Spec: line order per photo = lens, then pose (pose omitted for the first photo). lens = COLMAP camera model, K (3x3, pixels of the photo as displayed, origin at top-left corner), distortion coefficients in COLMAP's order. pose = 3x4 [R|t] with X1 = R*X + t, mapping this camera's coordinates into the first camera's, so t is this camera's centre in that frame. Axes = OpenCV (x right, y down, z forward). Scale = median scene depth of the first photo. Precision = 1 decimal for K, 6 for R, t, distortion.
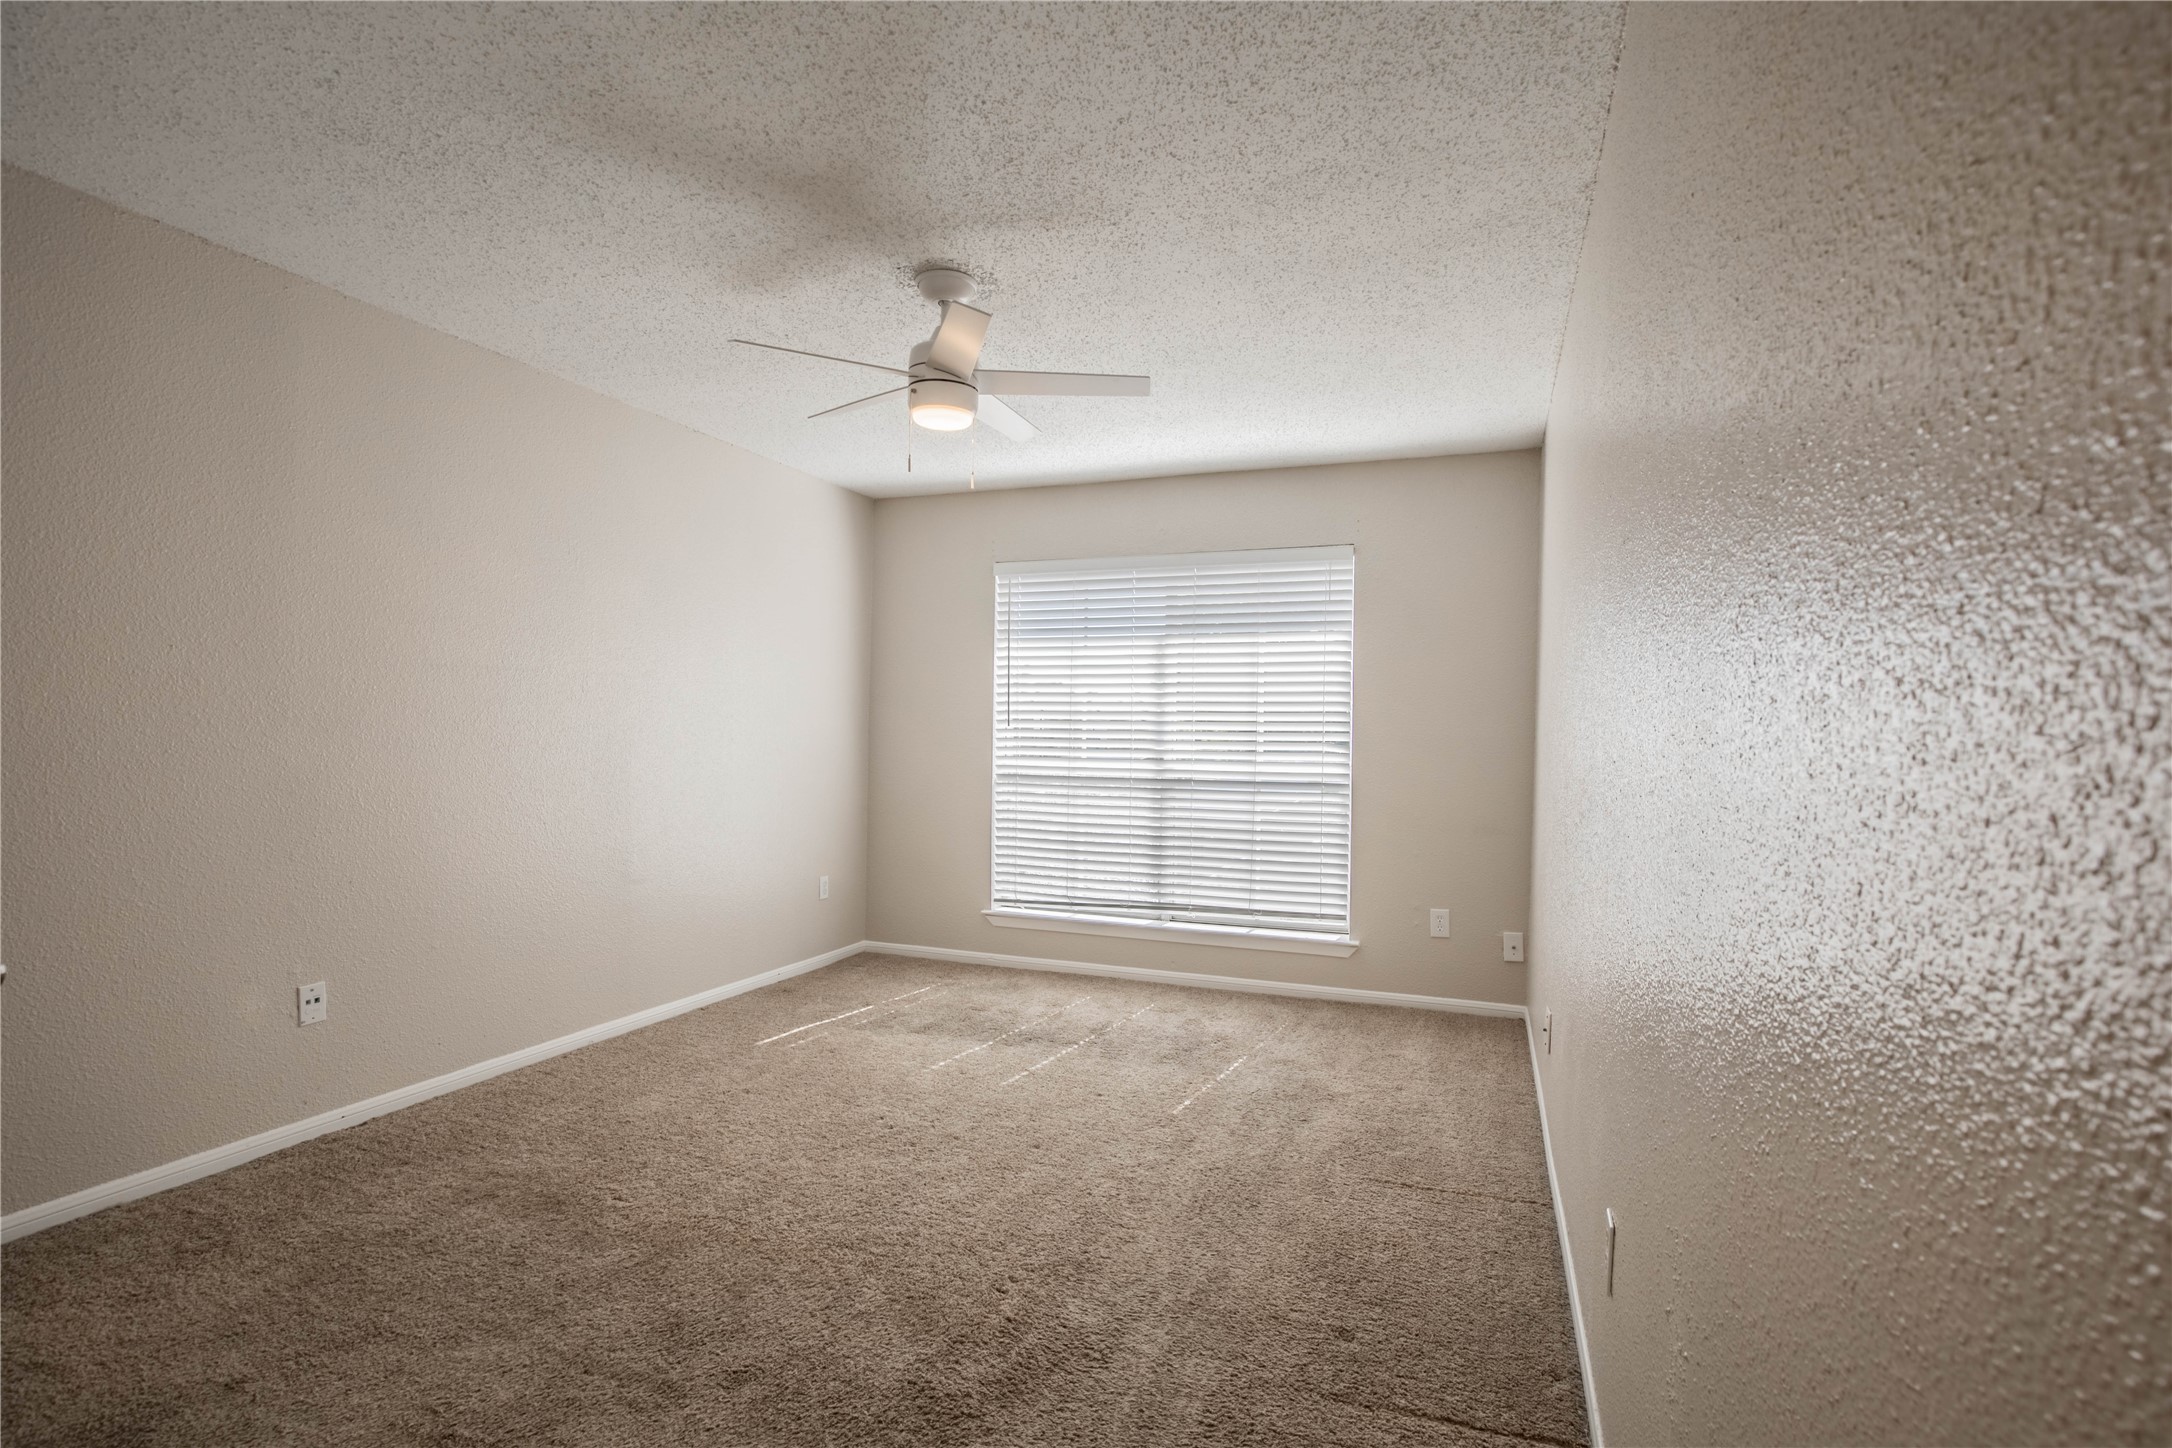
lens RADIAL K [[1010.9, 0, 1097.7], [0, 1010.9, 746.8], [0, 0, 1]] dist [-0.041209, 0.009799]
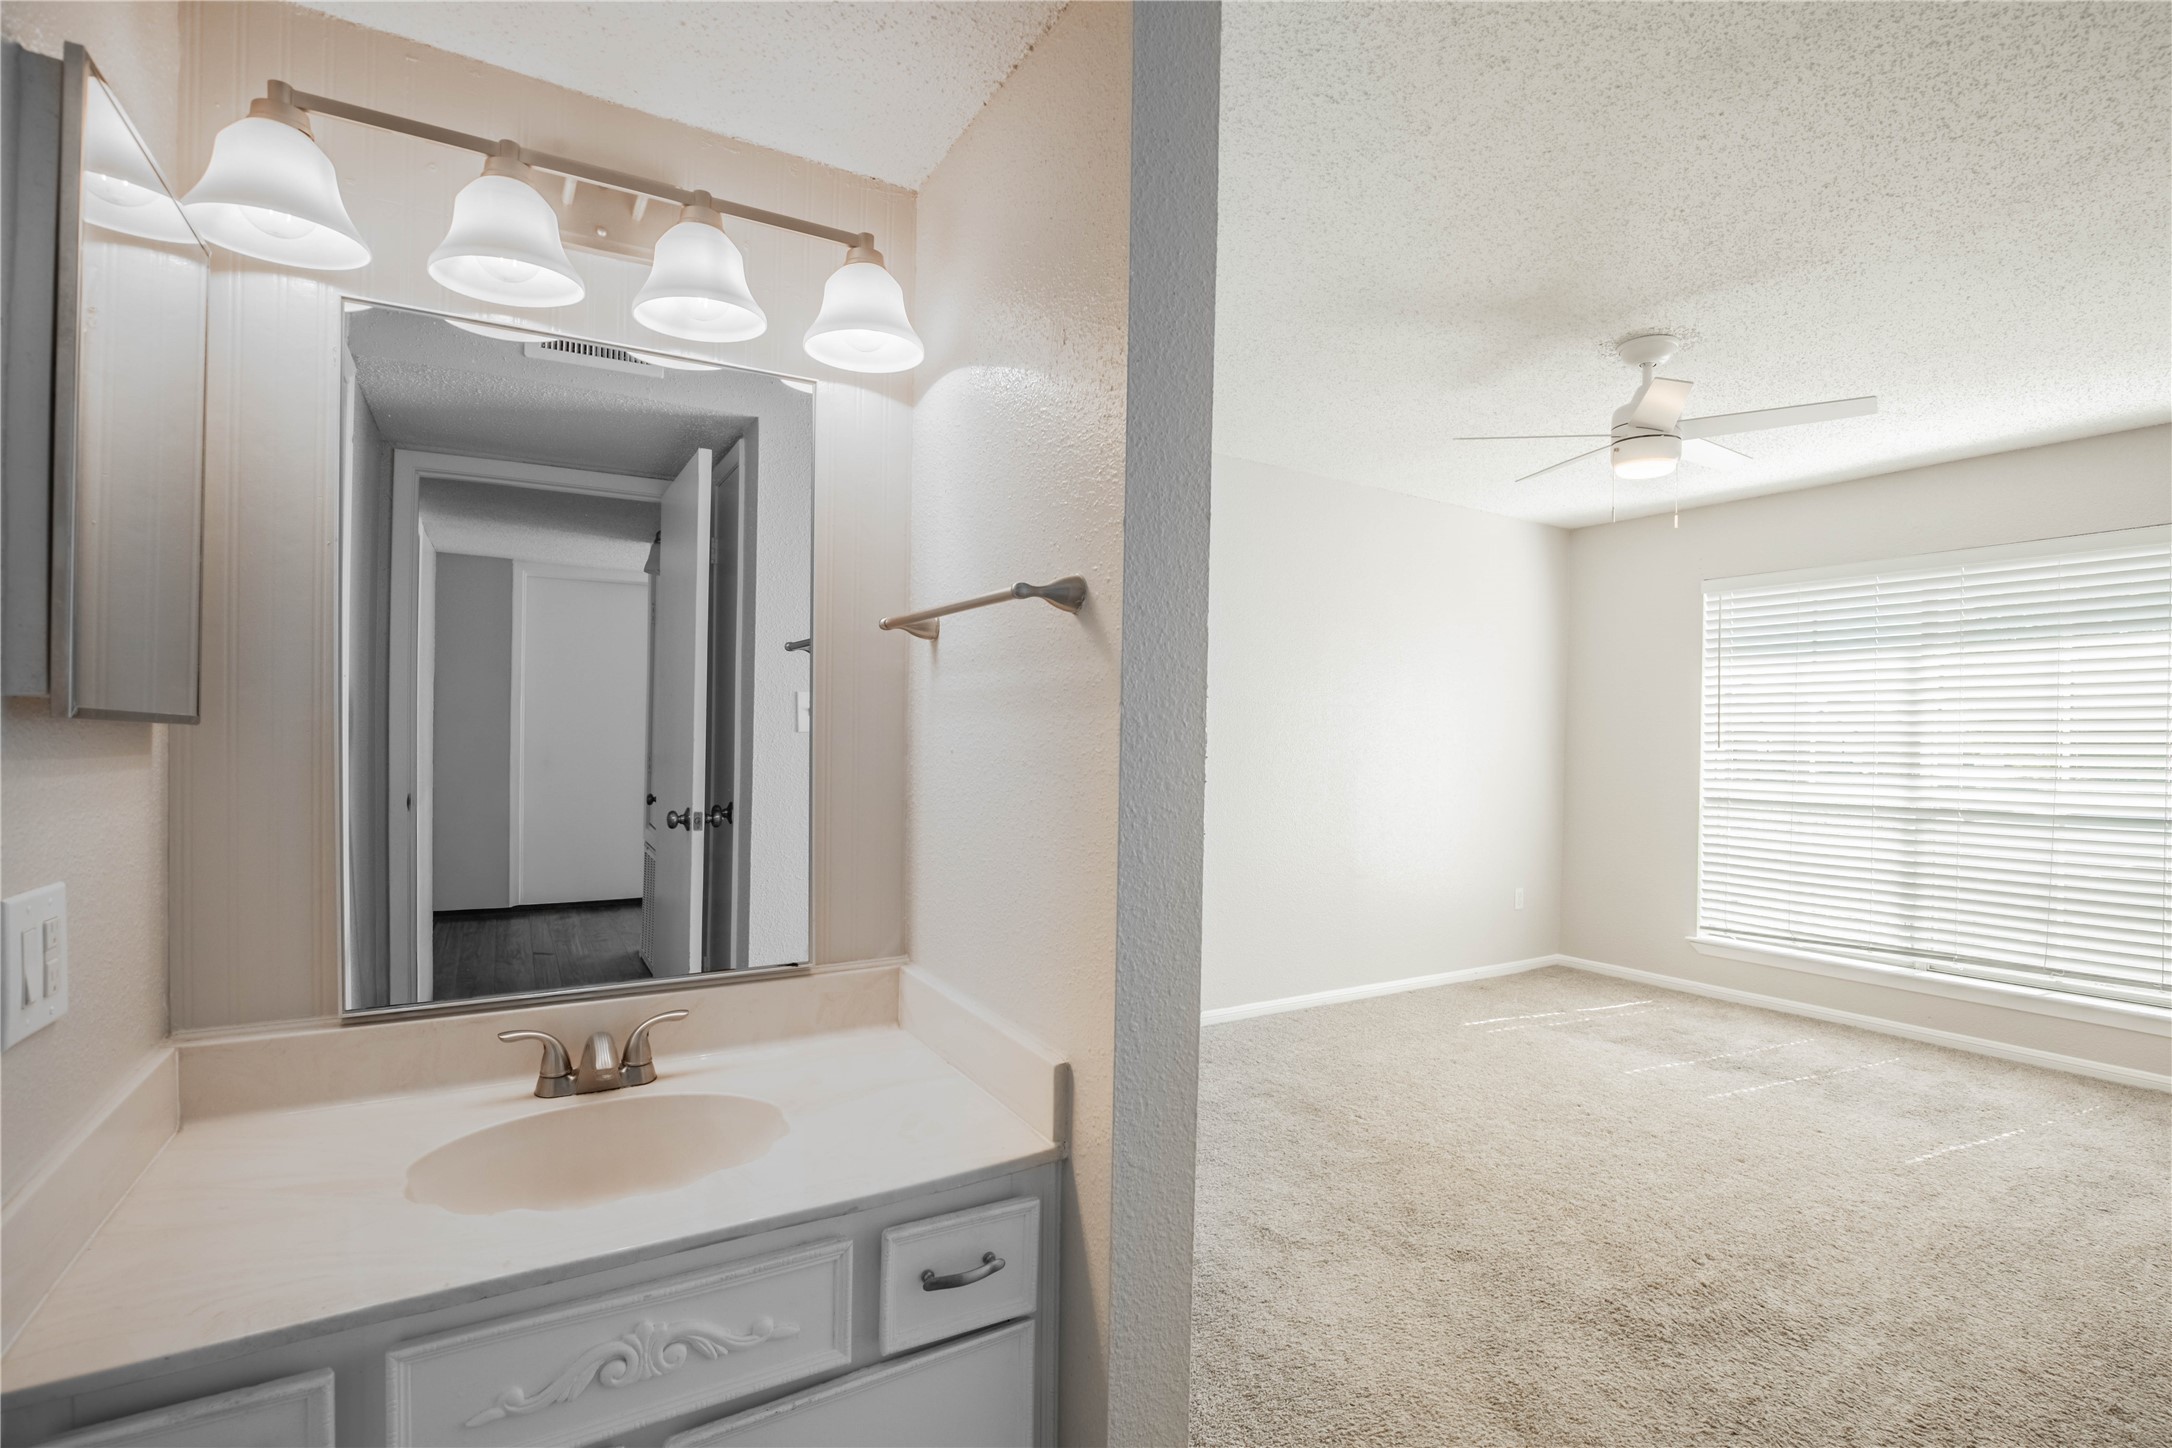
lens RADIAL K [[1010.9, 0, 1097.7], [0, 1010.9, 746.8], [0, 0, 1]] dist [-0.041209, 0.009799]
pose [[0.796334, 0.001484, -0.604856, 0.027342], [-0.013254, 0.999800, -0.014997, 0.001450], [0.604712, 0.019960, 0.796194, -0.214163]]
